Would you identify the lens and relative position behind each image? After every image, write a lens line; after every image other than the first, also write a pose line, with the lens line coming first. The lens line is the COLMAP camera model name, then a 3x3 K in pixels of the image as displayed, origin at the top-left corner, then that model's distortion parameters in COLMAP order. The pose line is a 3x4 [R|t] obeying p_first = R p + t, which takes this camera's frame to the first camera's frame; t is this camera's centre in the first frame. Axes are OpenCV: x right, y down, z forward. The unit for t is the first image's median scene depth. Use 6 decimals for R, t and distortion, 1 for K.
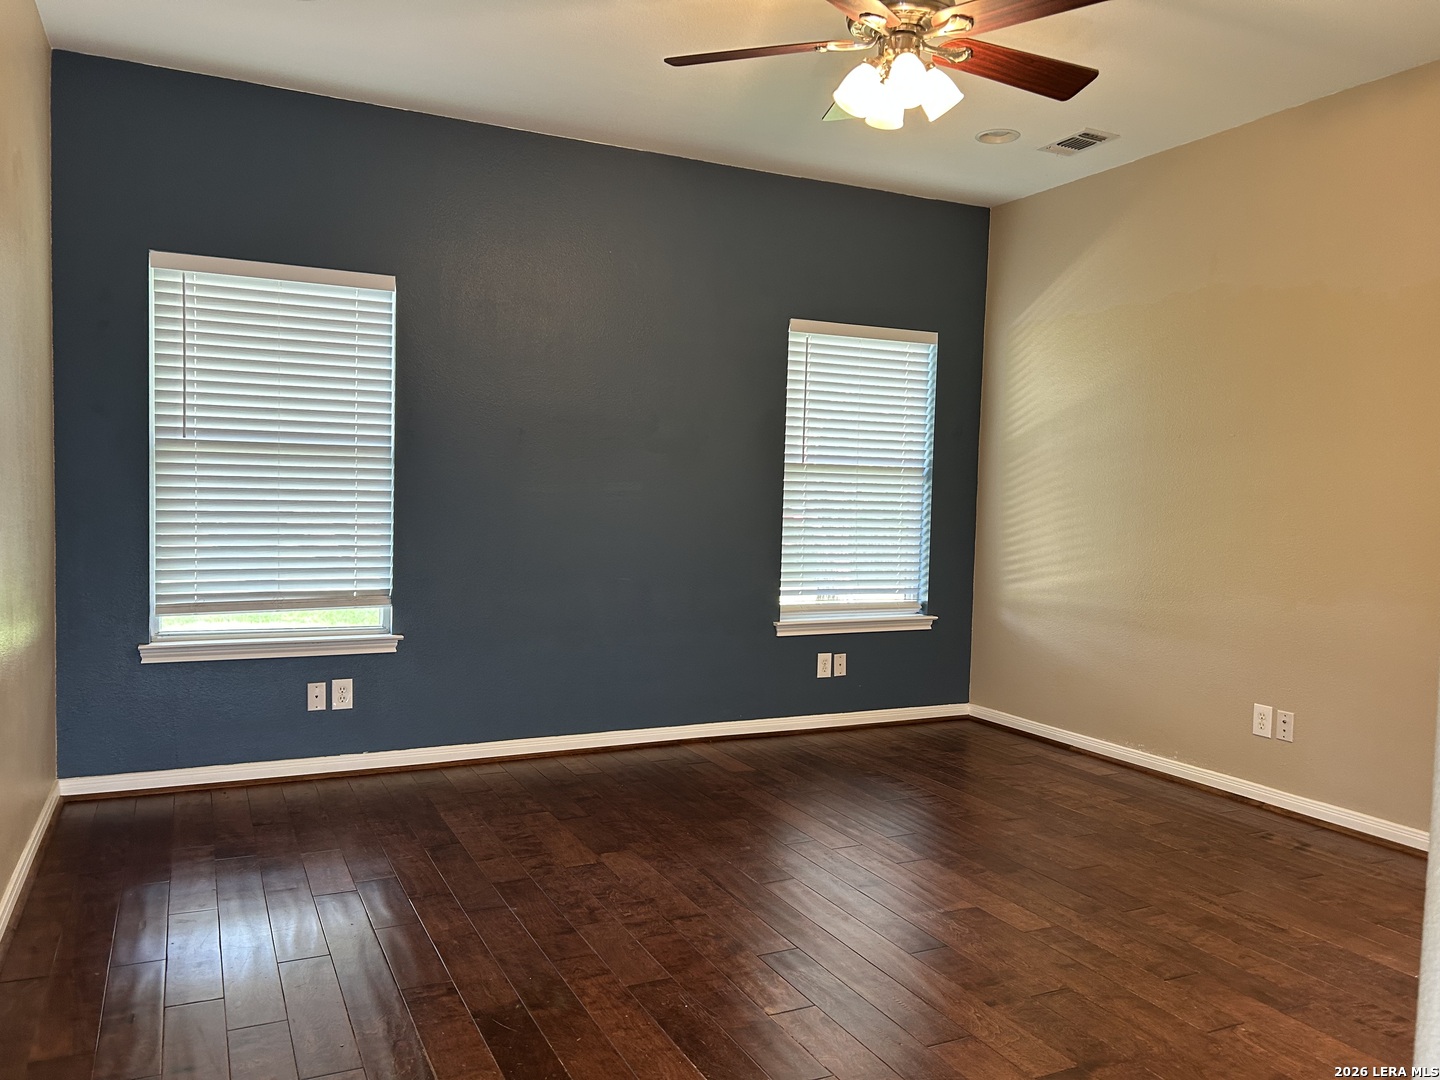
lens RADIAL K [[1076.1, 0, 714.9], [0, 1076.1, 536.5], [0, 0, 1]] dist [0.049576, -0.062478]
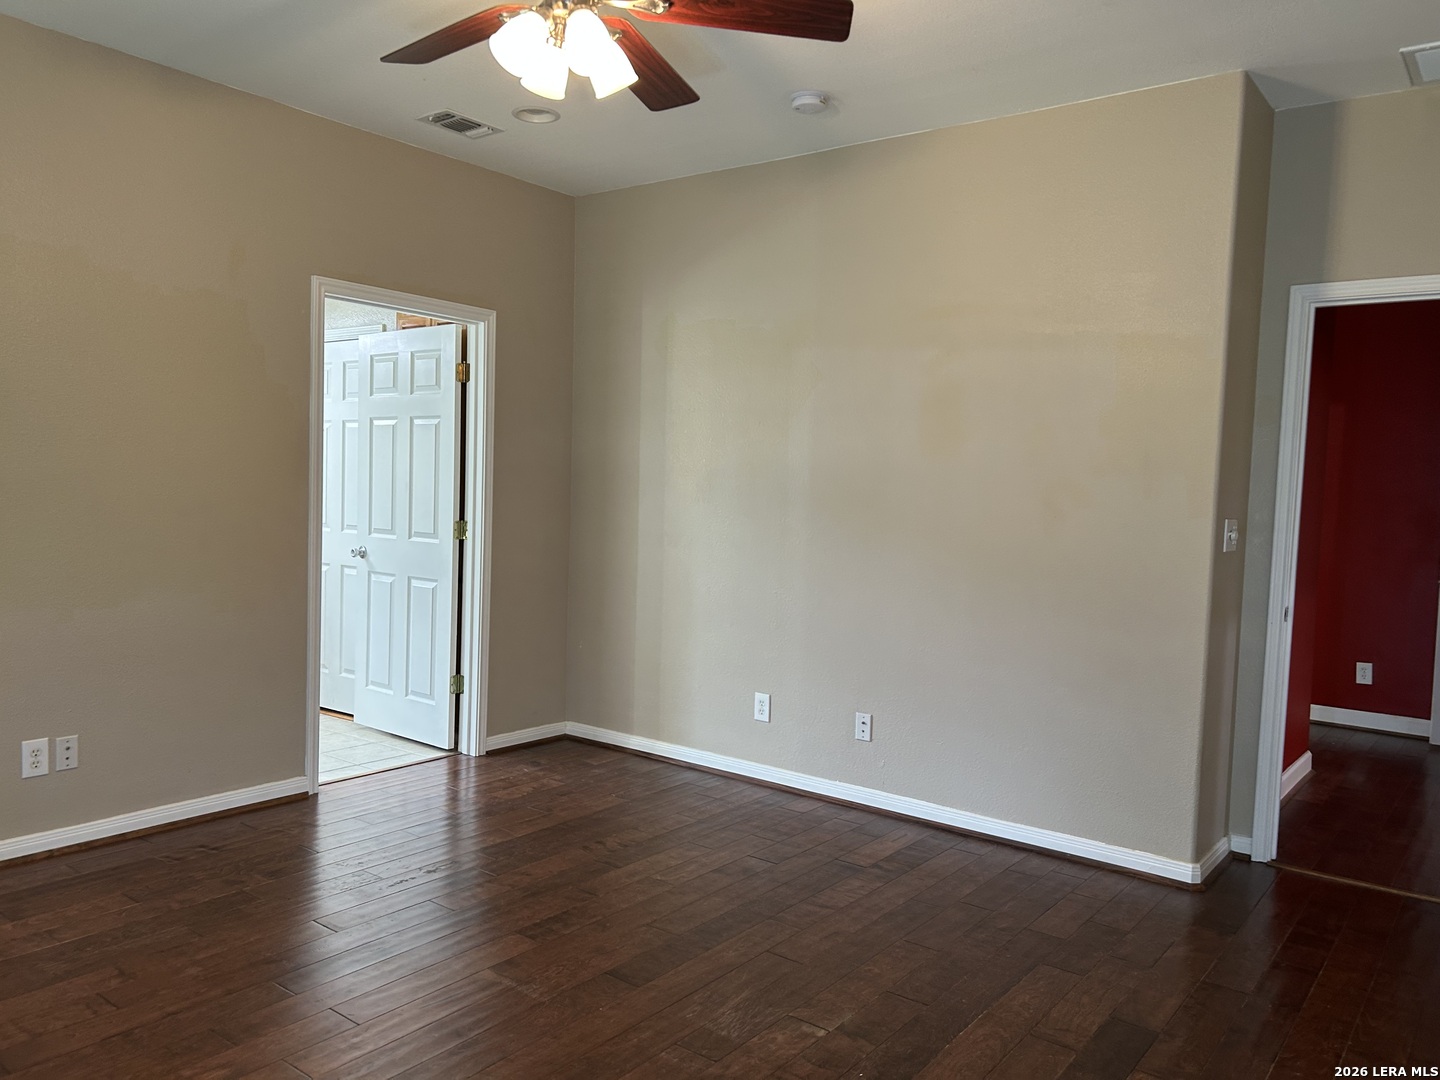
lens RADIAL K [[1076.1, 0, 714.6], [0, 1076.1, 545.6], [0, 0, 1]] dist [0.049576, -0.062478]
pose [[-0.427976, -0.090636, 0.899234, -0.482603], [0.008174, 0.994530, 0.104132, -0.080191], [-0.903753, 0.051916, -0.424894, 0.923324]]
